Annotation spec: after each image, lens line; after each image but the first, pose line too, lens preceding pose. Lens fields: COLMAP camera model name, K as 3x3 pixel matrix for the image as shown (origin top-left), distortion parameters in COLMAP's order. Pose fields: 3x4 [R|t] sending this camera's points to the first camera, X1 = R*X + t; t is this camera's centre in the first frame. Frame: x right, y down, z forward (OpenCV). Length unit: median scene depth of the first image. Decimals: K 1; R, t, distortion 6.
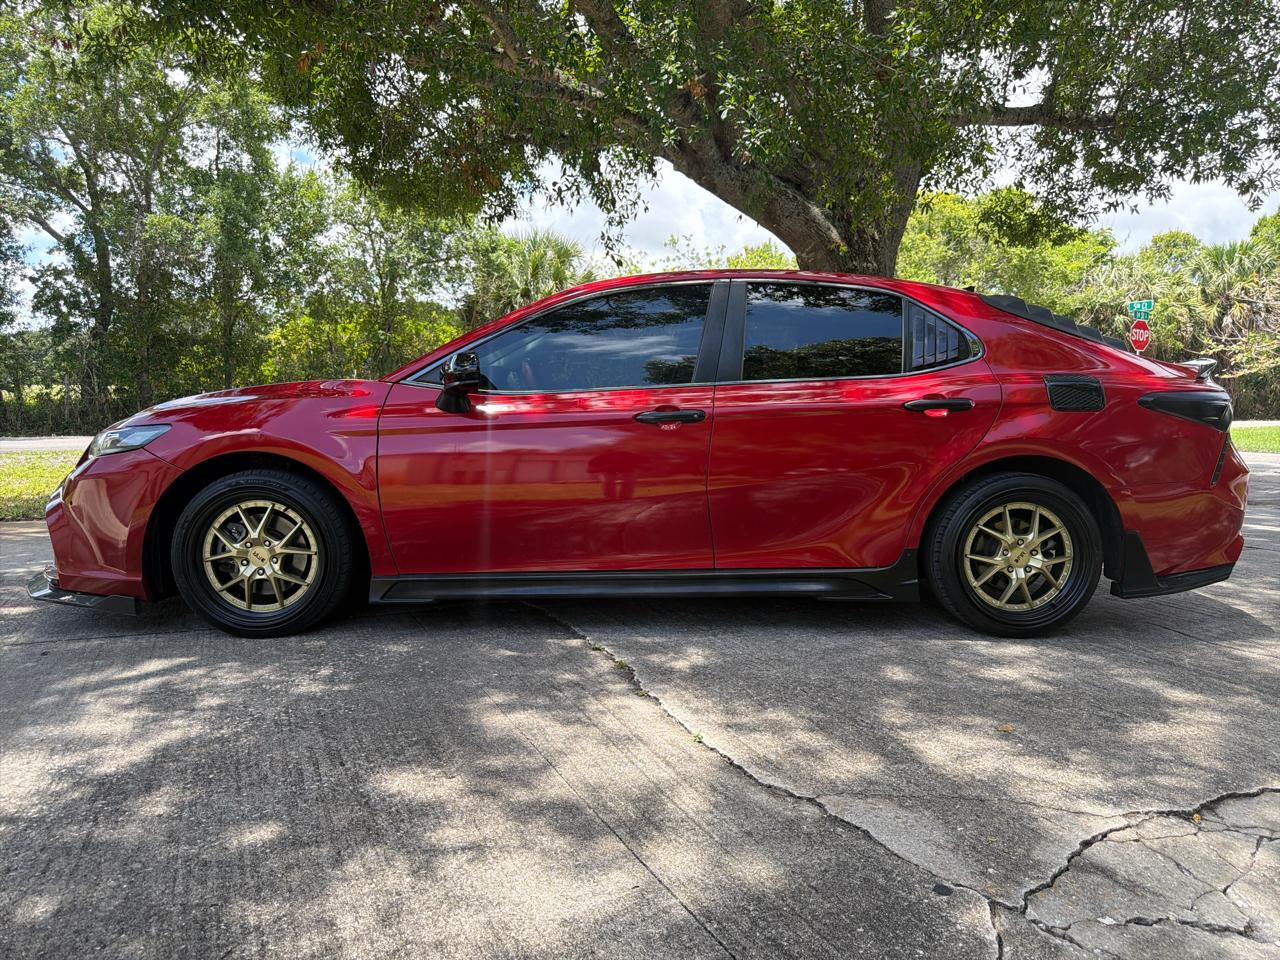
lens RADIAL K [[936.3, 0, 640.0], [0, 936.3, 480.0], [0, 0, 1]] dist [0.004305, -0.006012]
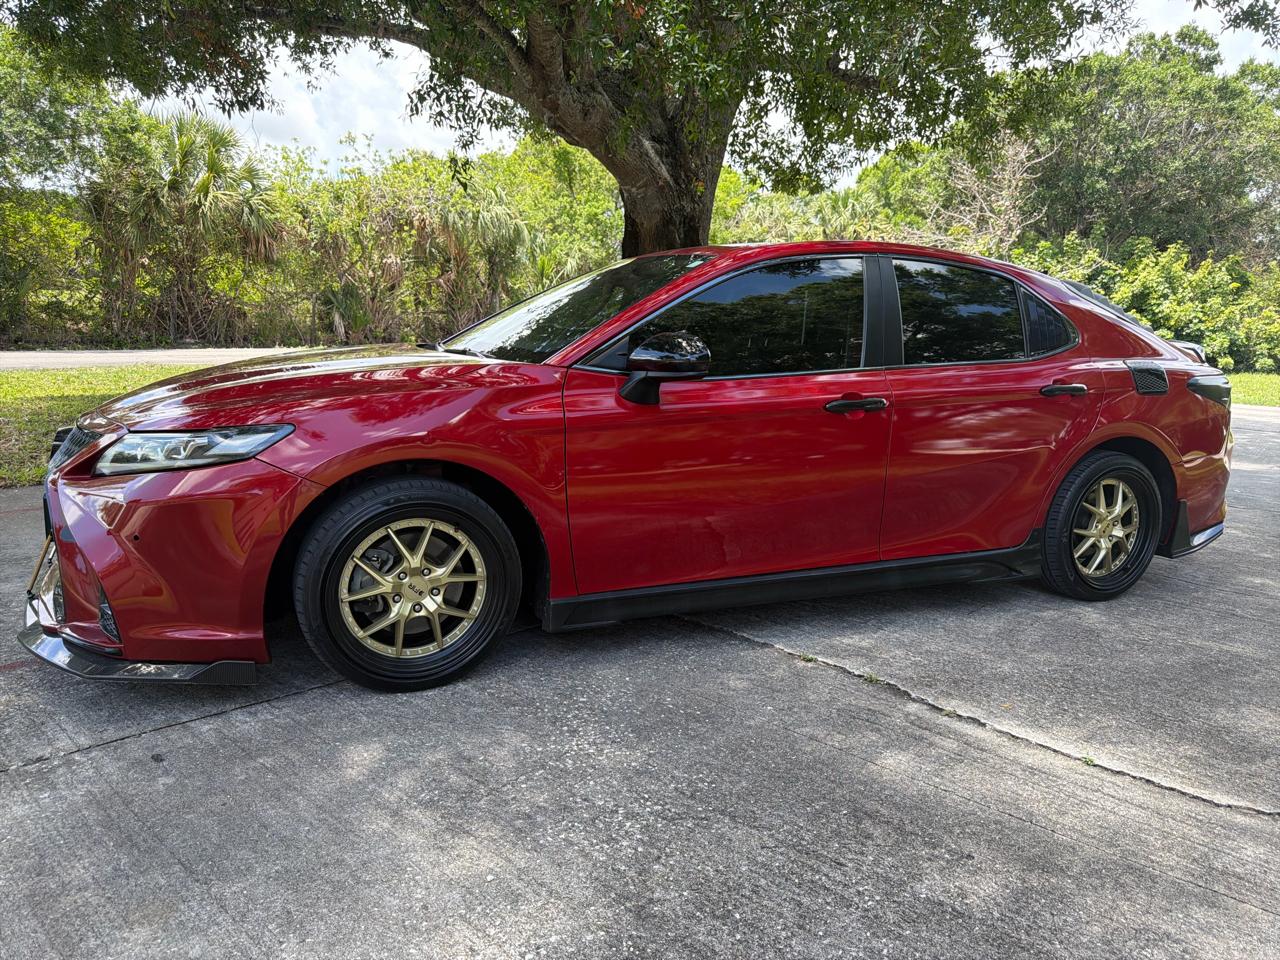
lens RADIAL K [[928.7, 0, 653.2], [0, 928.7, 481.4], [0, 0, 1]] dist [0.112137, -0.163123]
pose [[0.919699, -0.040975, 0.390480, -0.510396], [0.005103, 0.995703, 0.092464, -0.077781], [-0.392590, -0.083047, 0.915956, 0.201952]]
